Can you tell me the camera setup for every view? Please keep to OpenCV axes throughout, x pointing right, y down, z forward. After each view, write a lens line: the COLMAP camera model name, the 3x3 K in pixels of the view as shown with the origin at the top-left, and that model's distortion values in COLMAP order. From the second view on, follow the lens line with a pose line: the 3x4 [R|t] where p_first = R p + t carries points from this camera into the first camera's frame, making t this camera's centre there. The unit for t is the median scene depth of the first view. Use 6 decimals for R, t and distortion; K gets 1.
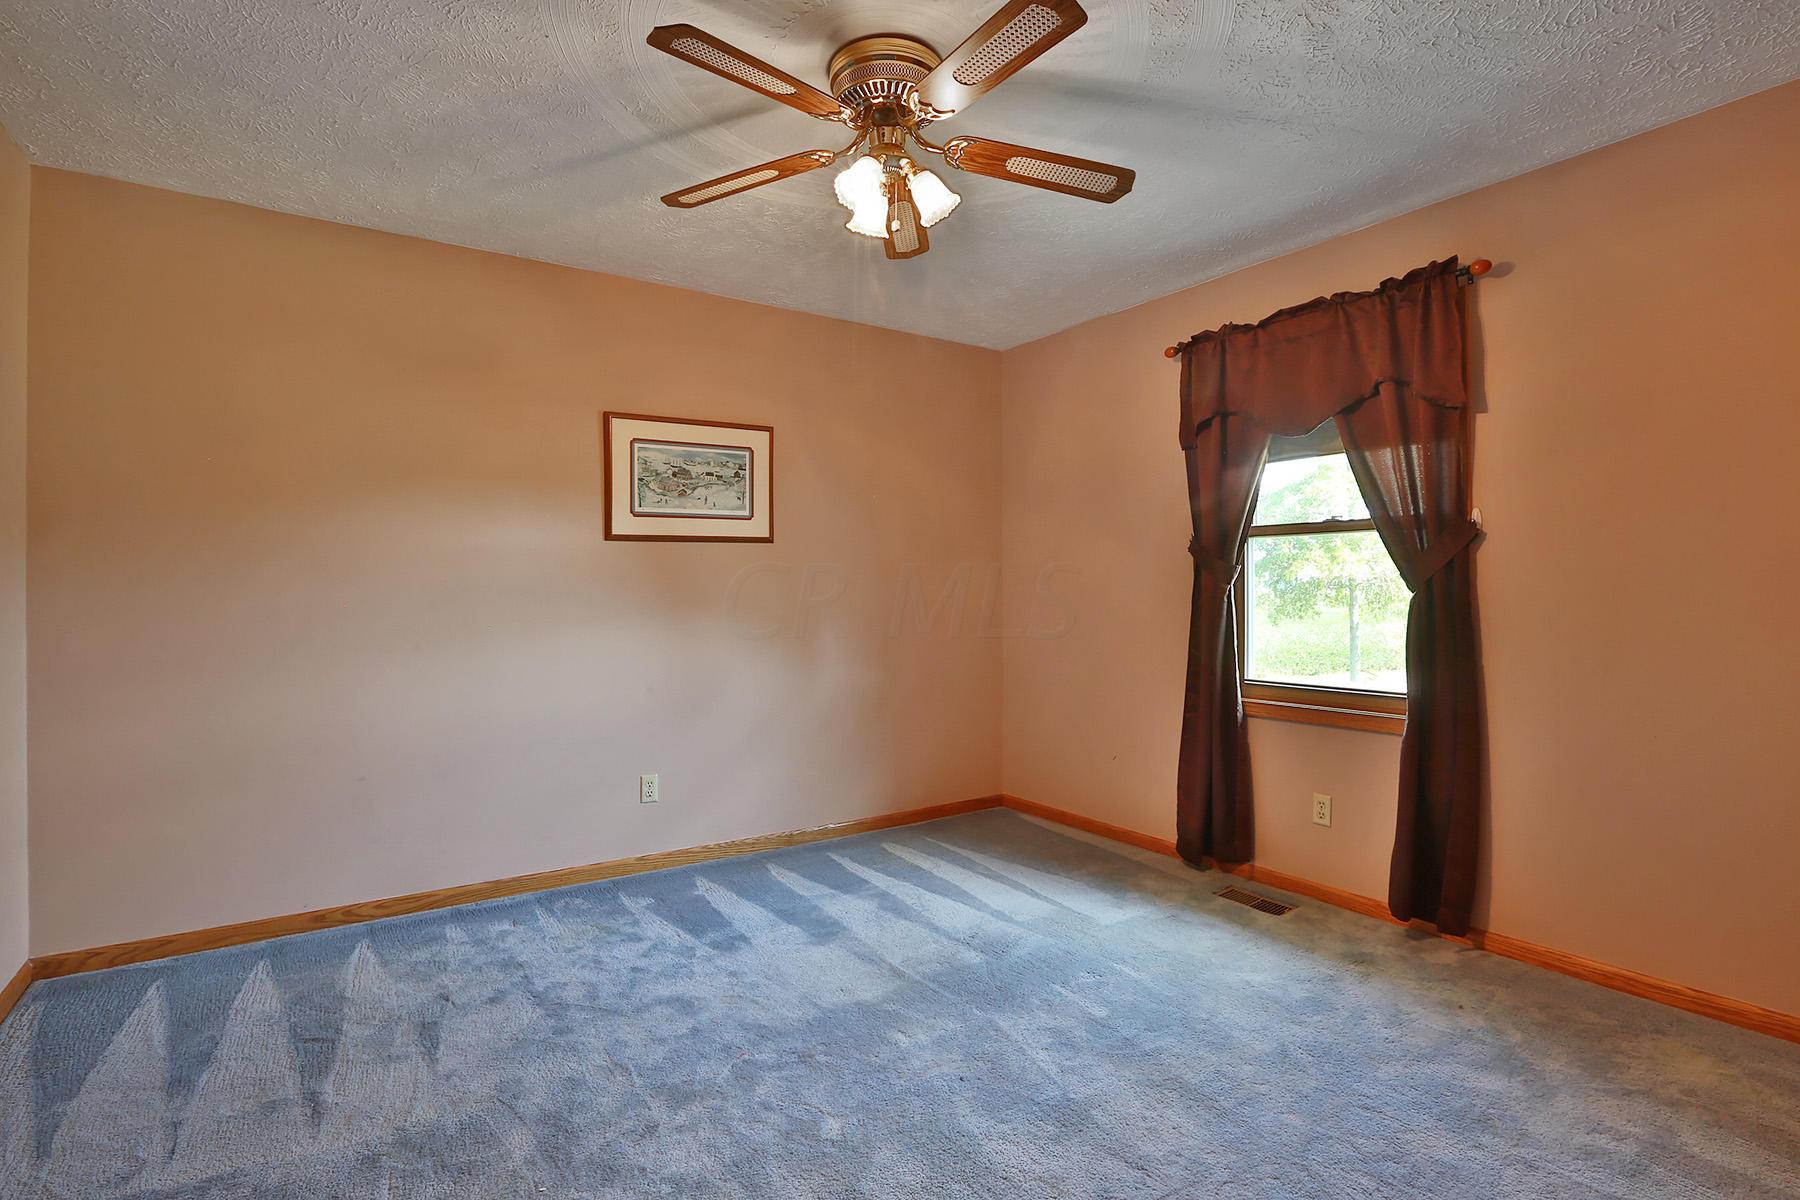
lens RADIAL K [[811.2, 0, 893.3], [0, 811.2, 589.6], [0, 0, 1]] dist [-0.066616, 0.029981]
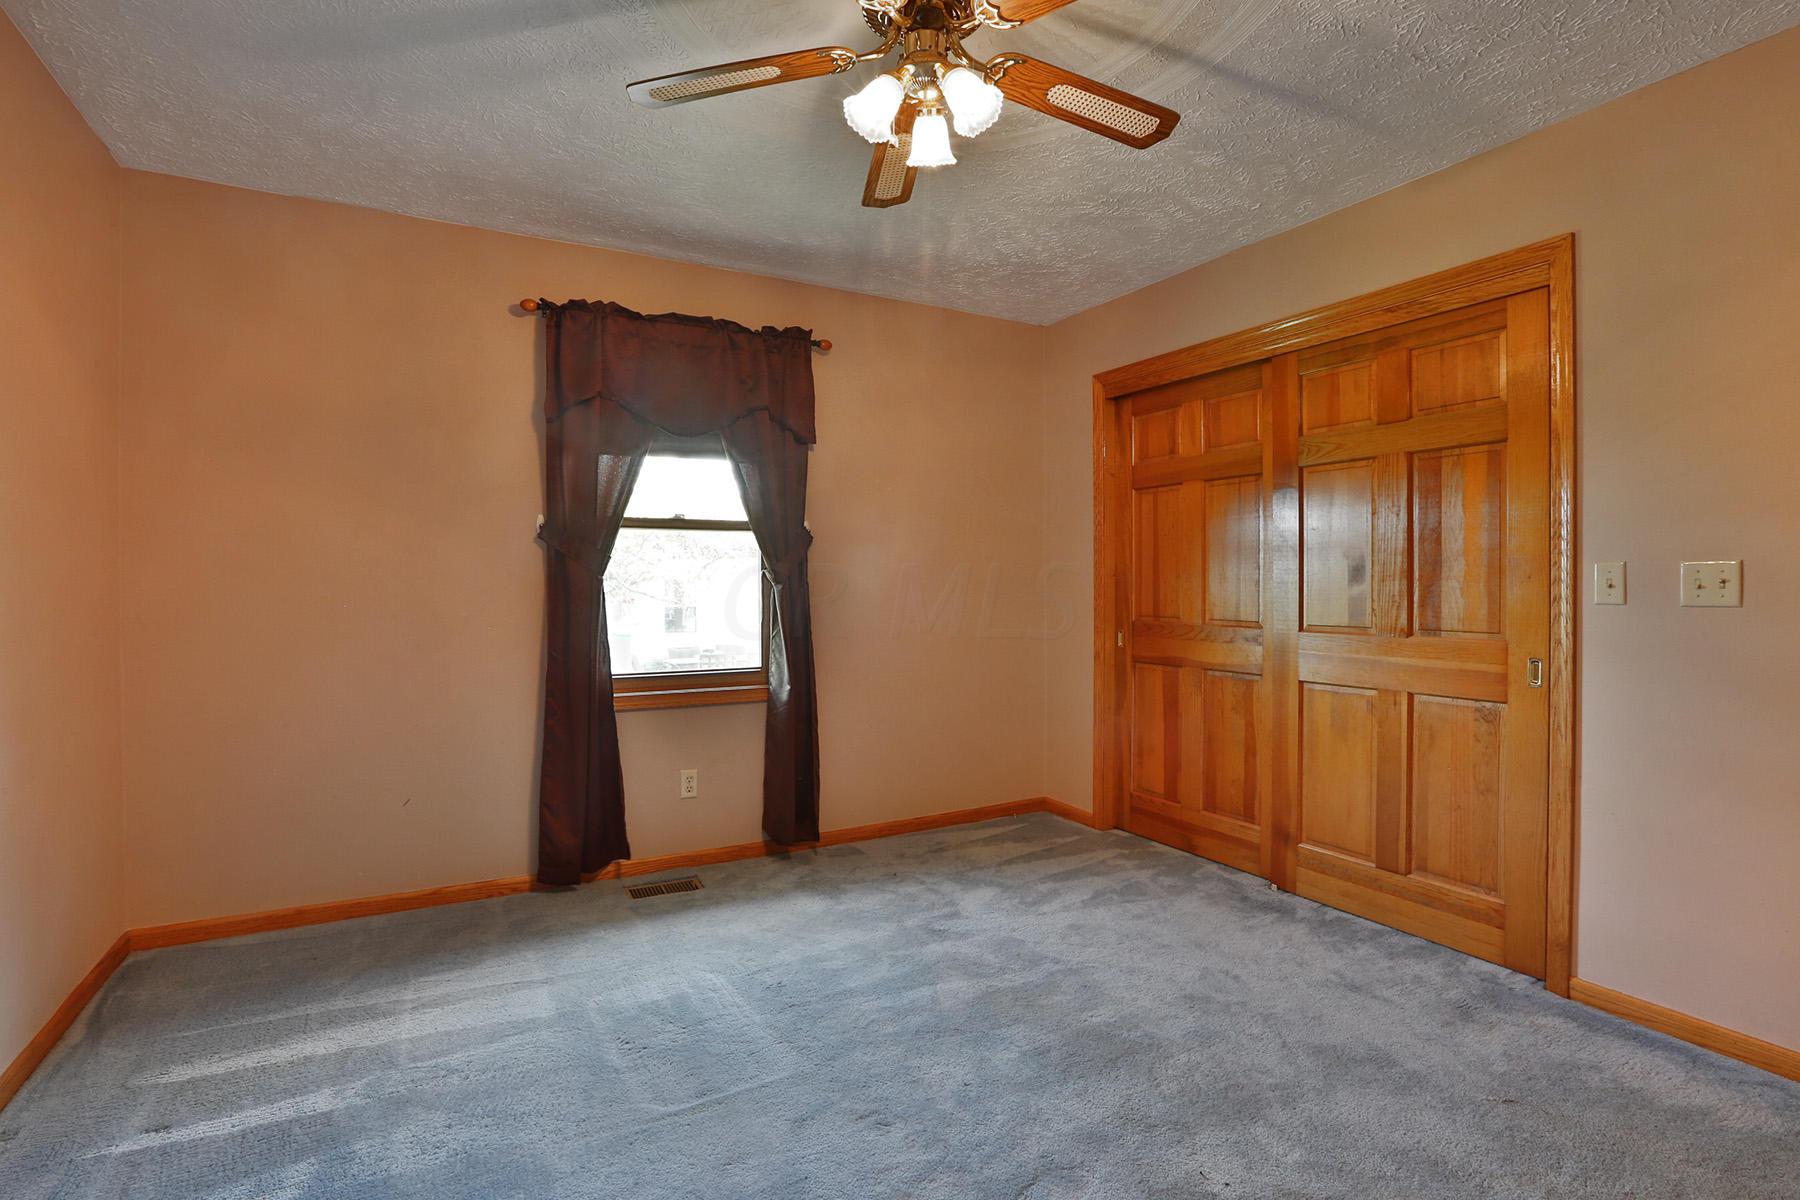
lens RADIAL K [[811.2, 0, 893.3], [0, 811.2, 589.6], [0, 0, 1]] dist [-0.066616, 0.029981]
pose [[0.156977, -0.000982, 0.987602, -0.503603], [0.008195, 0.999966, -0.000308, 0.013896], [-0.987568, 0.008142, 0.156979, 0.548212]]
